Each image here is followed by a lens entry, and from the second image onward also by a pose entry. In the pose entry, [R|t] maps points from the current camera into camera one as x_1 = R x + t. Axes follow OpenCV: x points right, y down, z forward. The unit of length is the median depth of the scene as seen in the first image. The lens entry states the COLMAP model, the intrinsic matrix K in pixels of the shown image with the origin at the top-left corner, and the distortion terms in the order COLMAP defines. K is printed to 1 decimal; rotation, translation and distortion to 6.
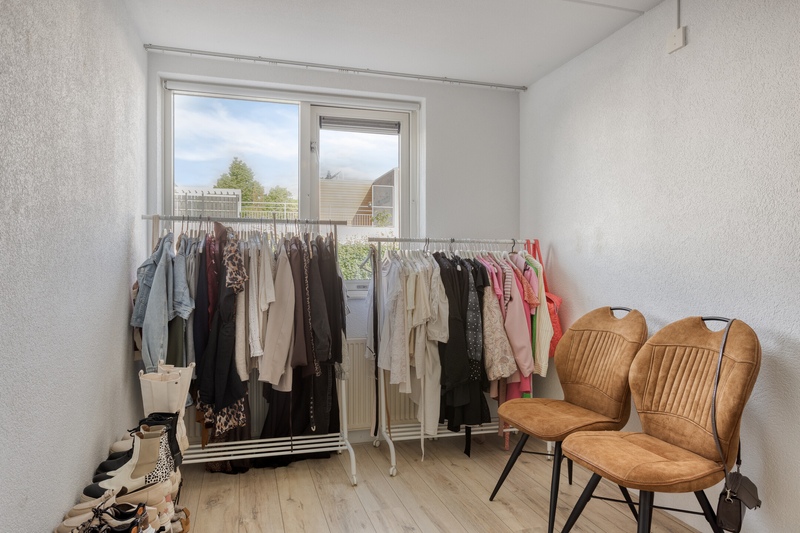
lens RADIAL K [[517.4, 0, 399.5], [0, 517.4, 274.2], [0, 0, 1]] dist [-0.033555, 0.040486]
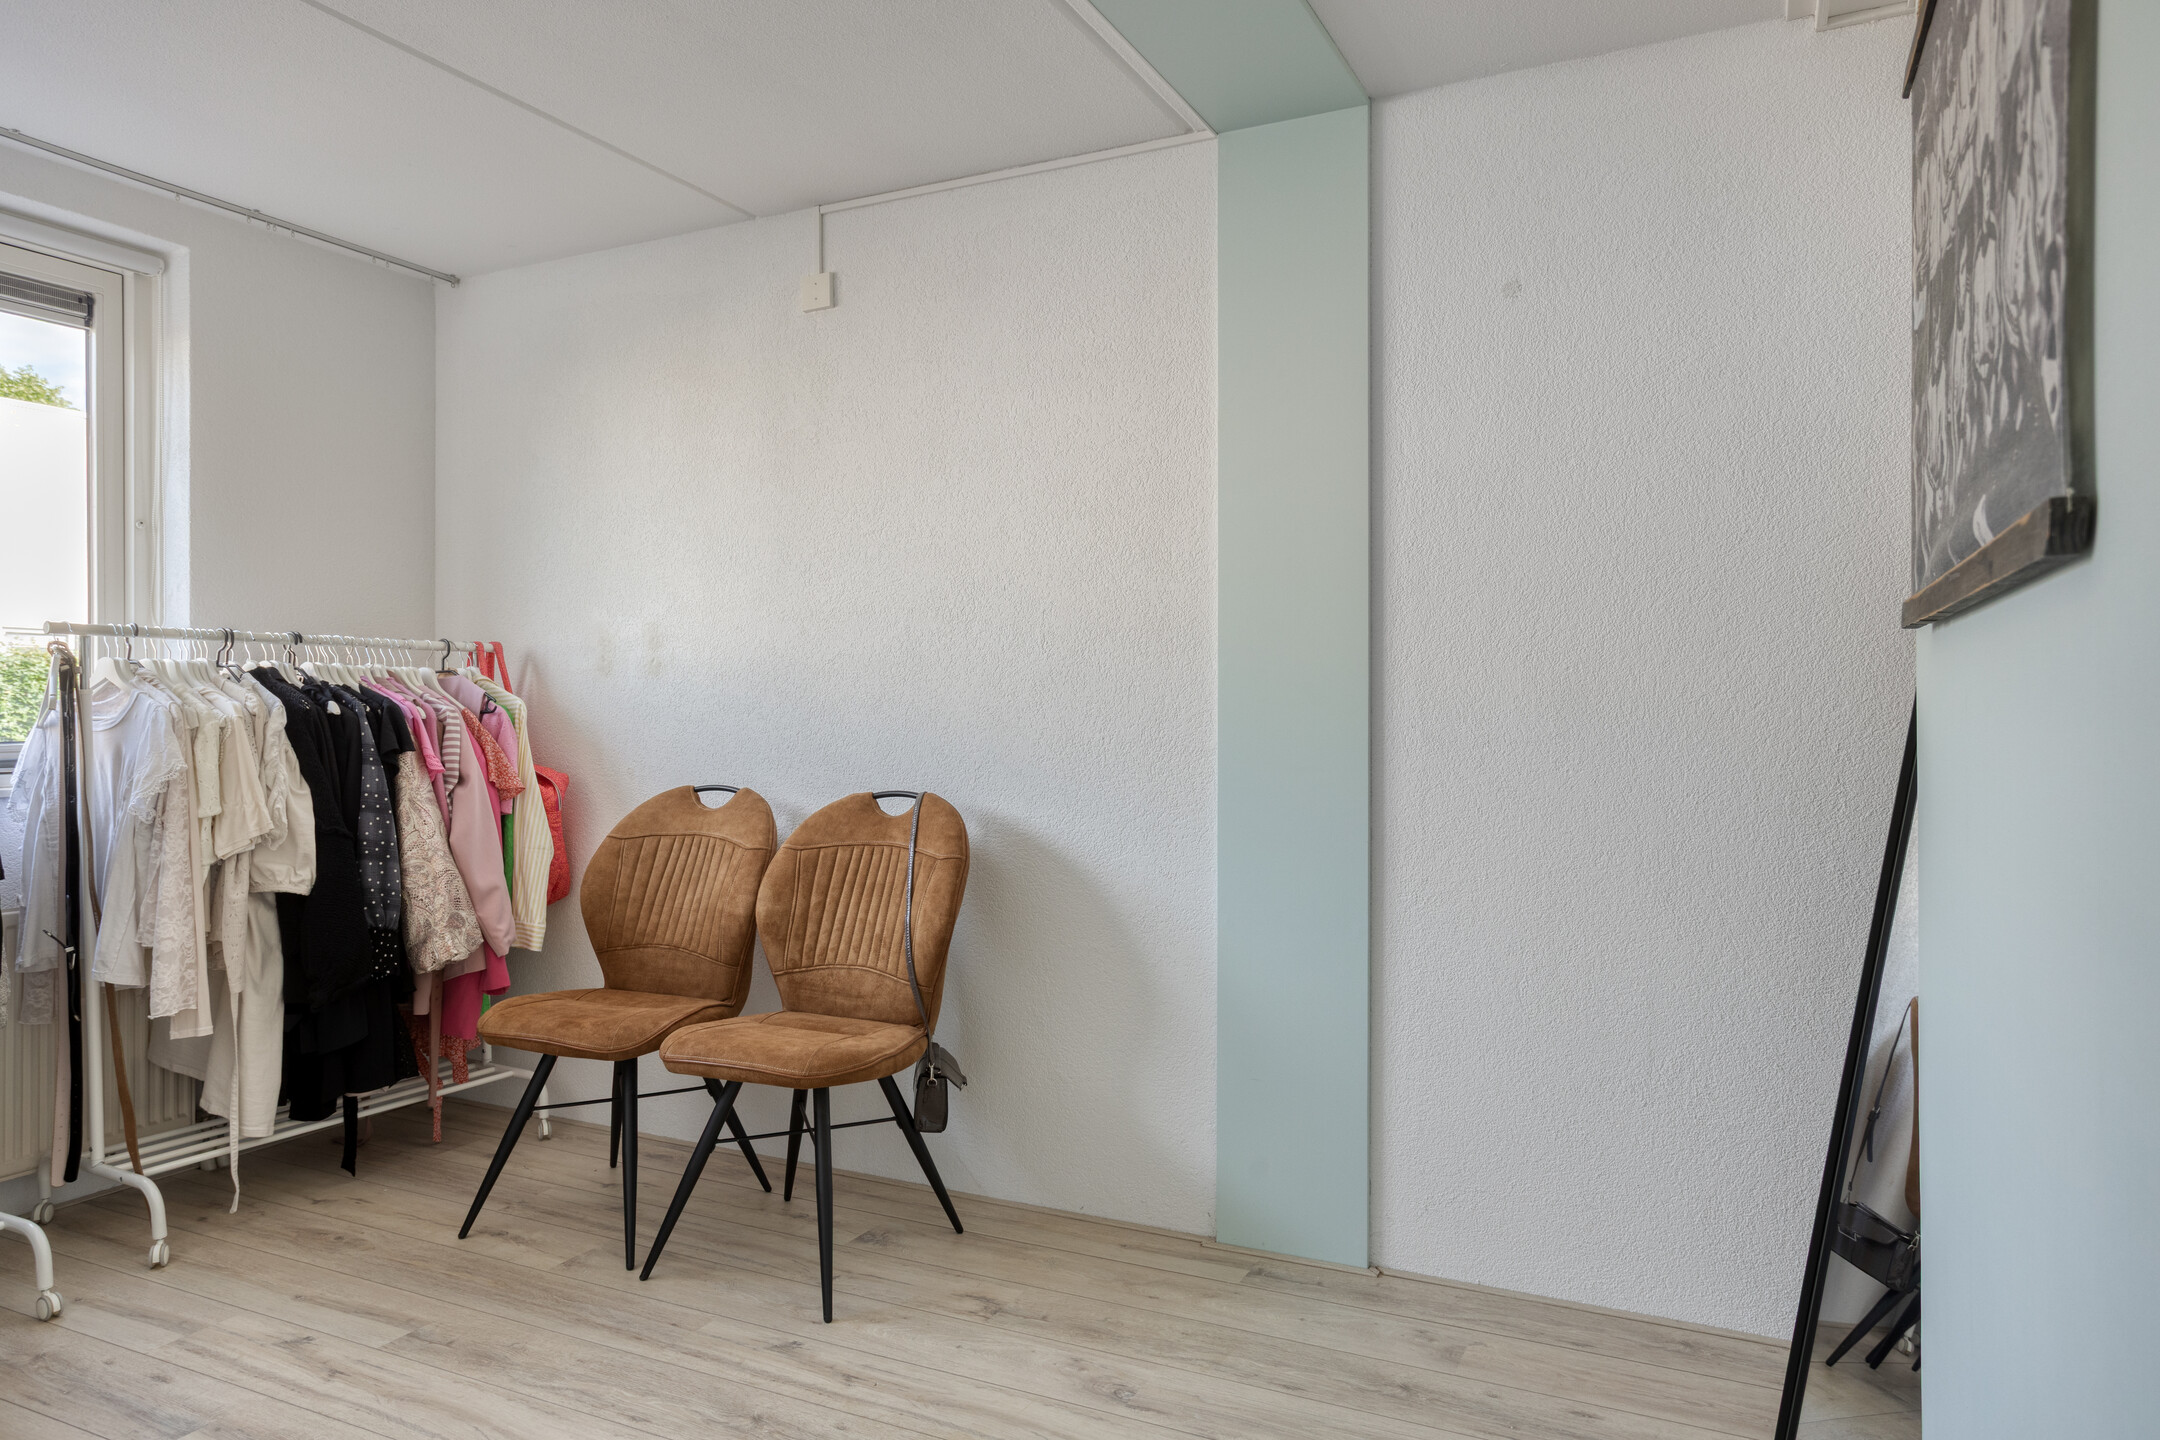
lens RADIAL K [[1397.0, 0, 1078.6], [0, 1397.0, 740.8], [0, 0, 1]] dist [-0.033555, 0.040486]
pose [[0.679028, -0.016992, 0.733916, -0.294253], [0.009467, 0.999852, 0.014391, 0.003640], [-0.734052, -0.002824, 0.679088, -0.169573]]
